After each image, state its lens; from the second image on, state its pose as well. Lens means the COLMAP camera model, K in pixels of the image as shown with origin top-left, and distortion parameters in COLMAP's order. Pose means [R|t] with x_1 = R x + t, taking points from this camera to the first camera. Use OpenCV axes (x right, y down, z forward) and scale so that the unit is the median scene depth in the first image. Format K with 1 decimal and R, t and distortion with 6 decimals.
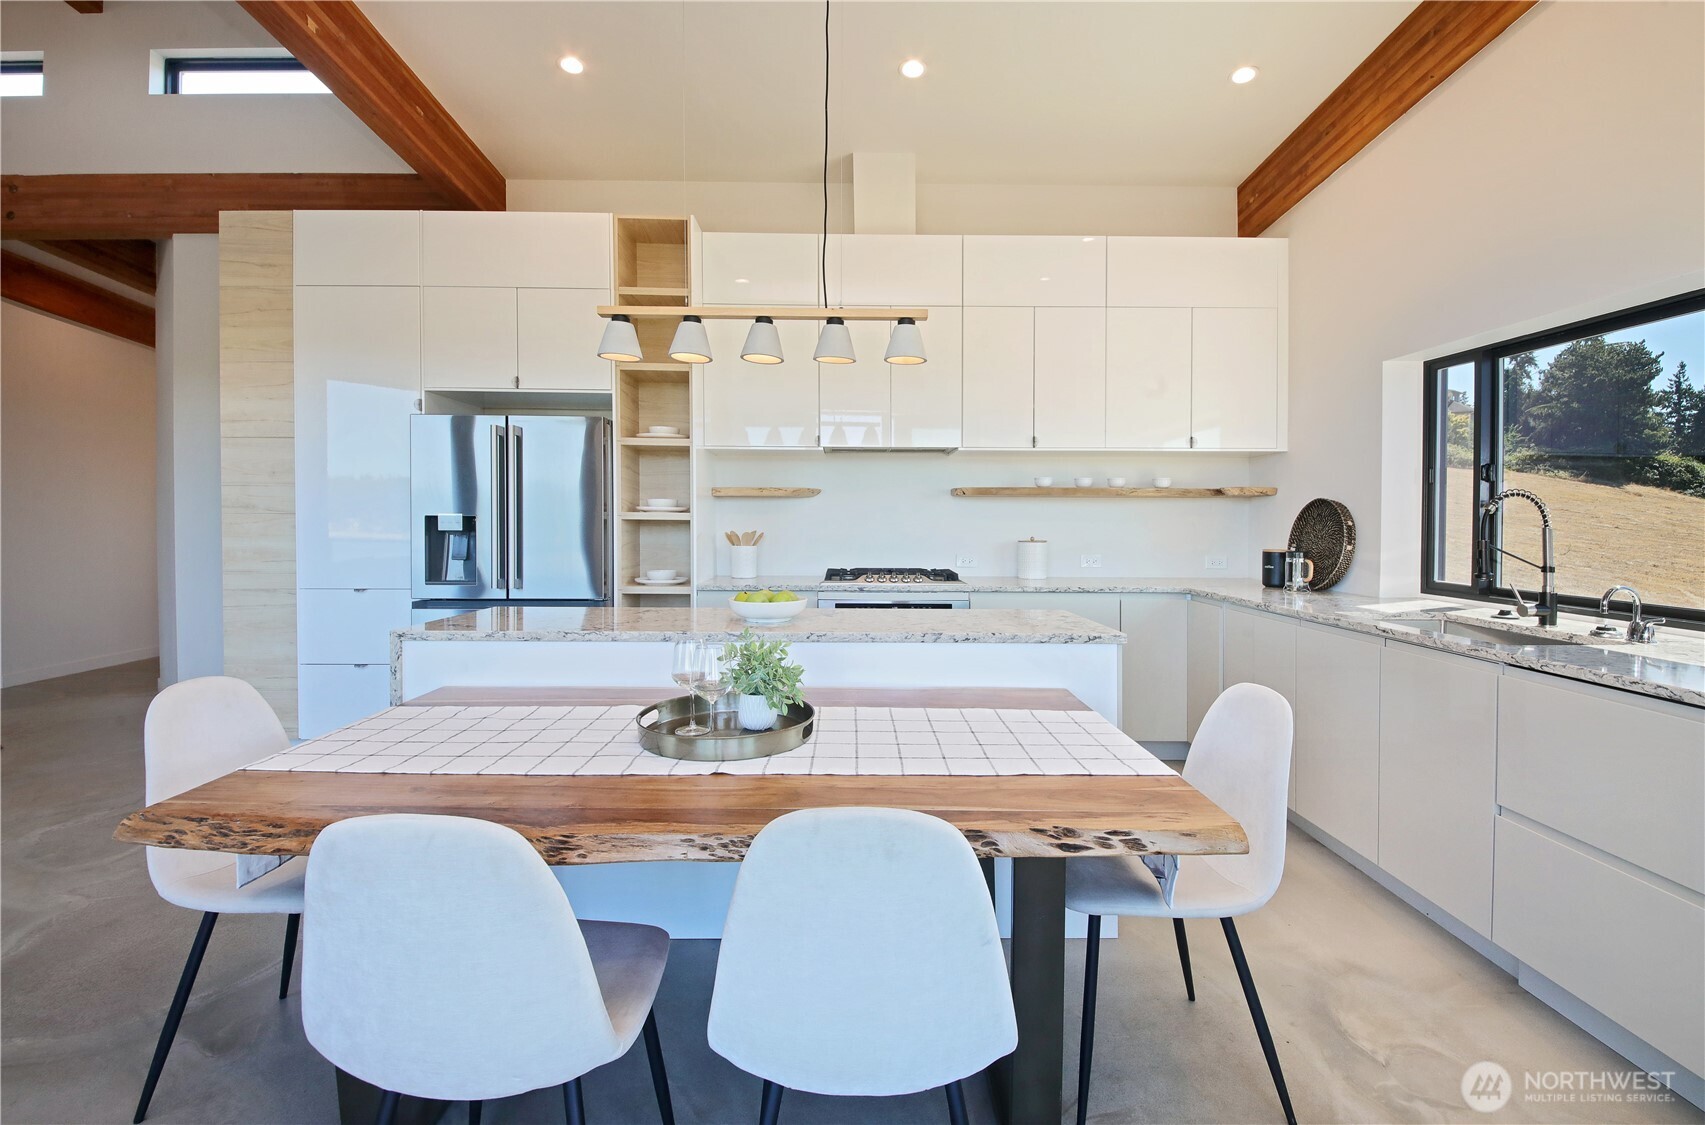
lens RADIAL K [[800.3, 0, 850.5], [0, 800.3, 511.2], [0, 0, 1]] dist [0.002364, -0.000441]
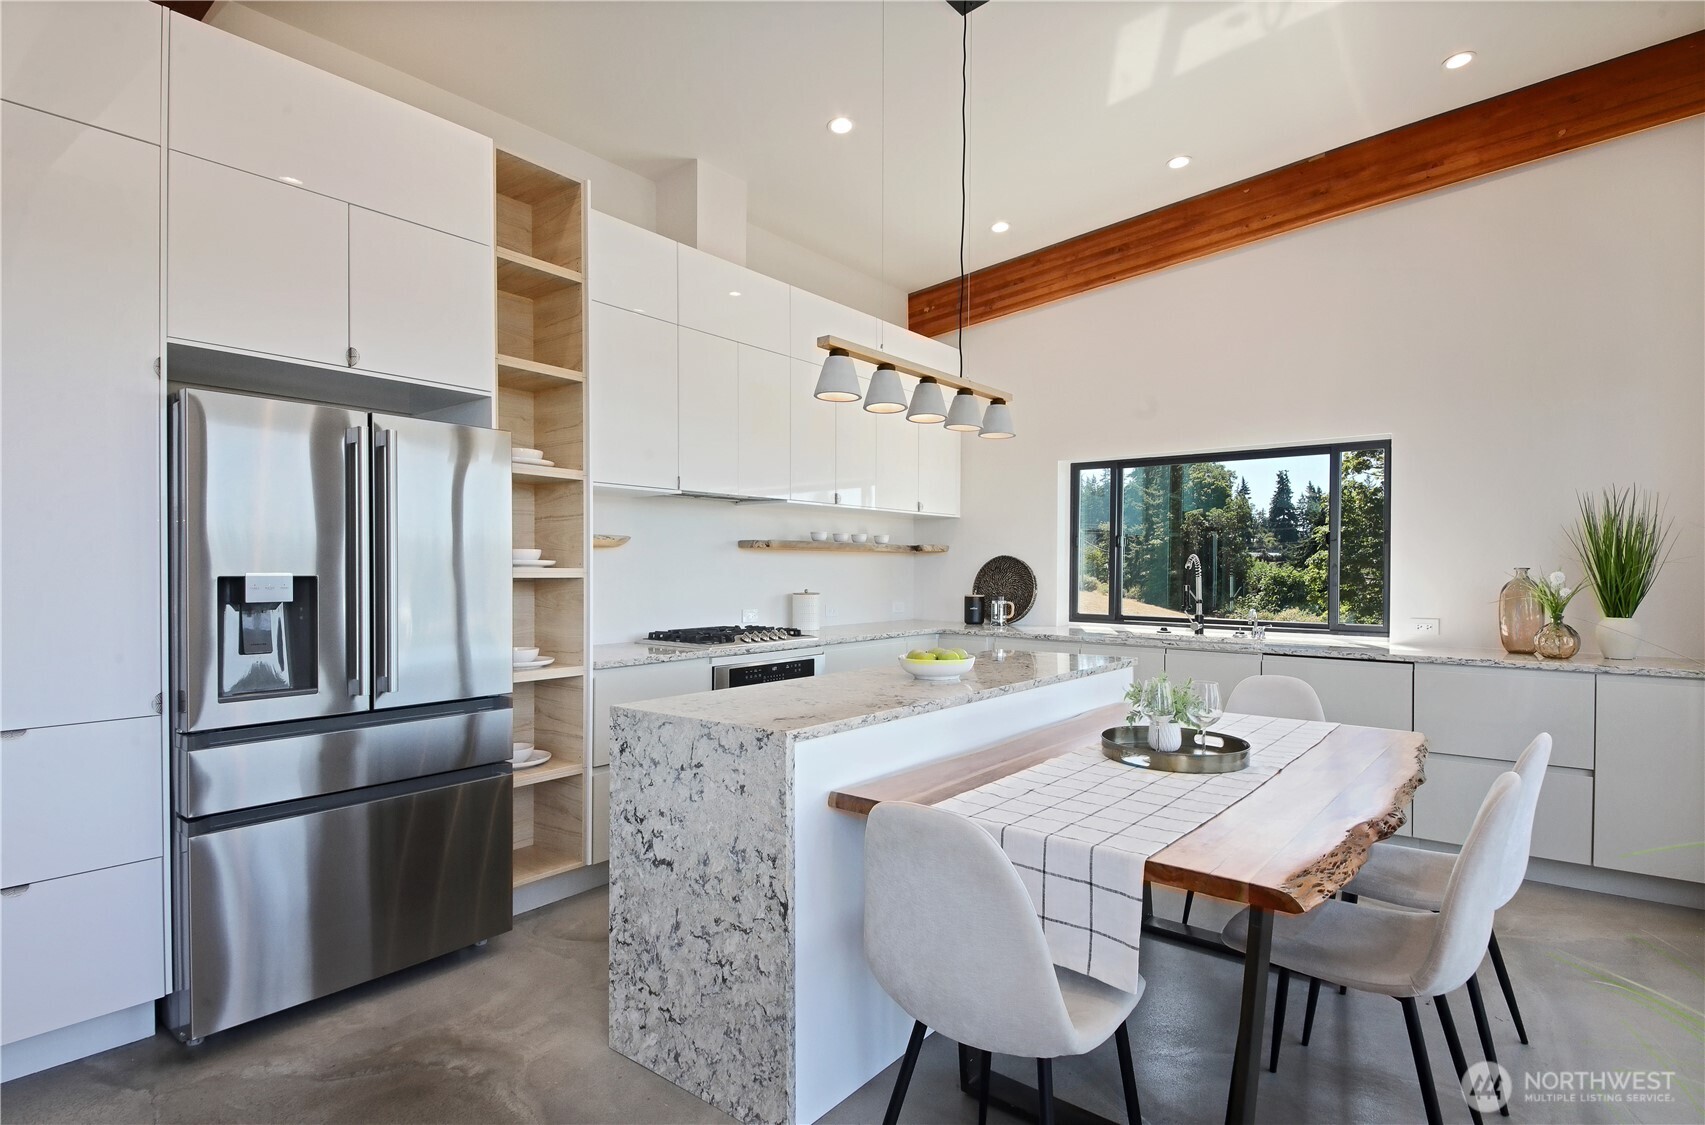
lens RADIAL K [[869.9, 0, 852.5], [0, 869.9, 562.5], [0, 0, 1]] dist [0.000991, 0.000032]
pose [[0.627890, -0.000234, 0.778302, -0.708352], [-0.008417, 0.999939, 0.007091, -0.012346], [-0.778257, -0.011003, 0.627850, 0.289830]]
